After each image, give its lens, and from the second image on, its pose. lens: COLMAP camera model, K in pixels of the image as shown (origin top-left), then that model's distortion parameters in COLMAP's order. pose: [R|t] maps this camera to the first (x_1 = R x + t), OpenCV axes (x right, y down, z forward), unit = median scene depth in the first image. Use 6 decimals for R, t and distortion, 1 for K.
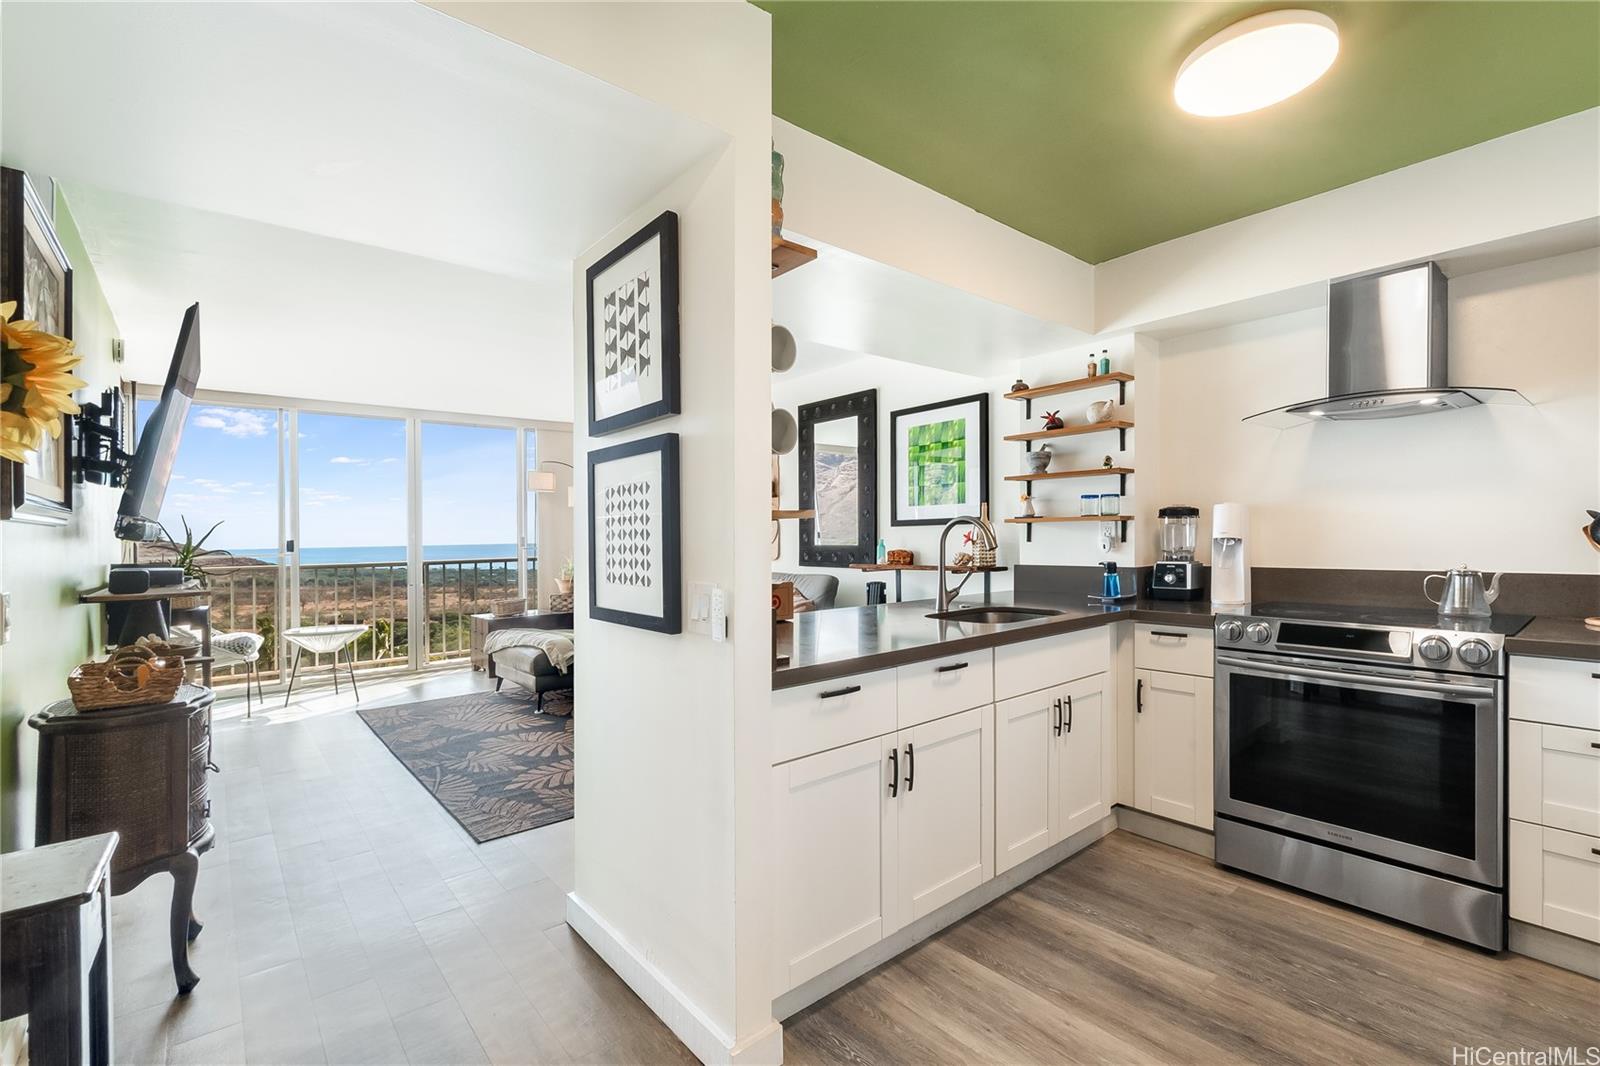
lens RADIAL K [[713.4, 0, 838.6], [0, 713.4, 533.6], [0, 0, 1]] dist [-0.001871, 0.000939]
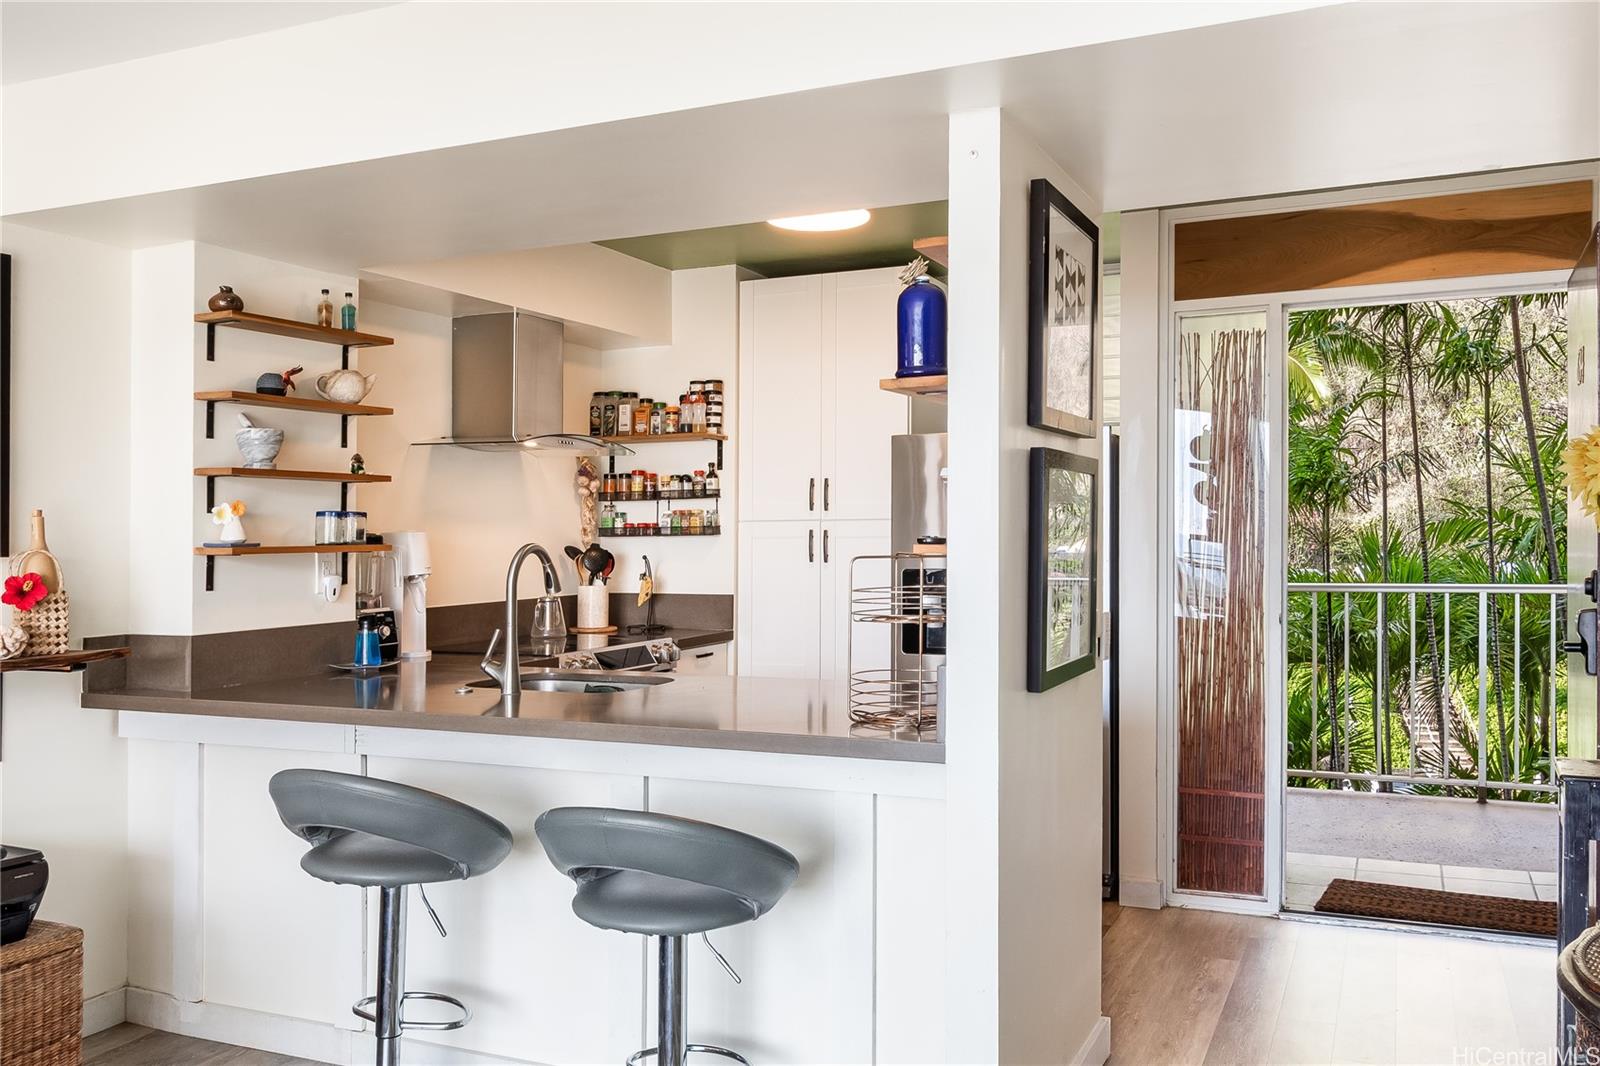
lens RADIAL K [[1320.0, 0, 796.8], [0, 1320.0, 539.8], [0, 0, 1]] dist [-0.000311, -0.002322]
pose [[-0.402455, 0.012013, 0.915361, -0.719258], [0.014222, 0.999875, -0.006869, -0.011537], [-0.915329, 0.010254, -0.402575, 0.880222]]
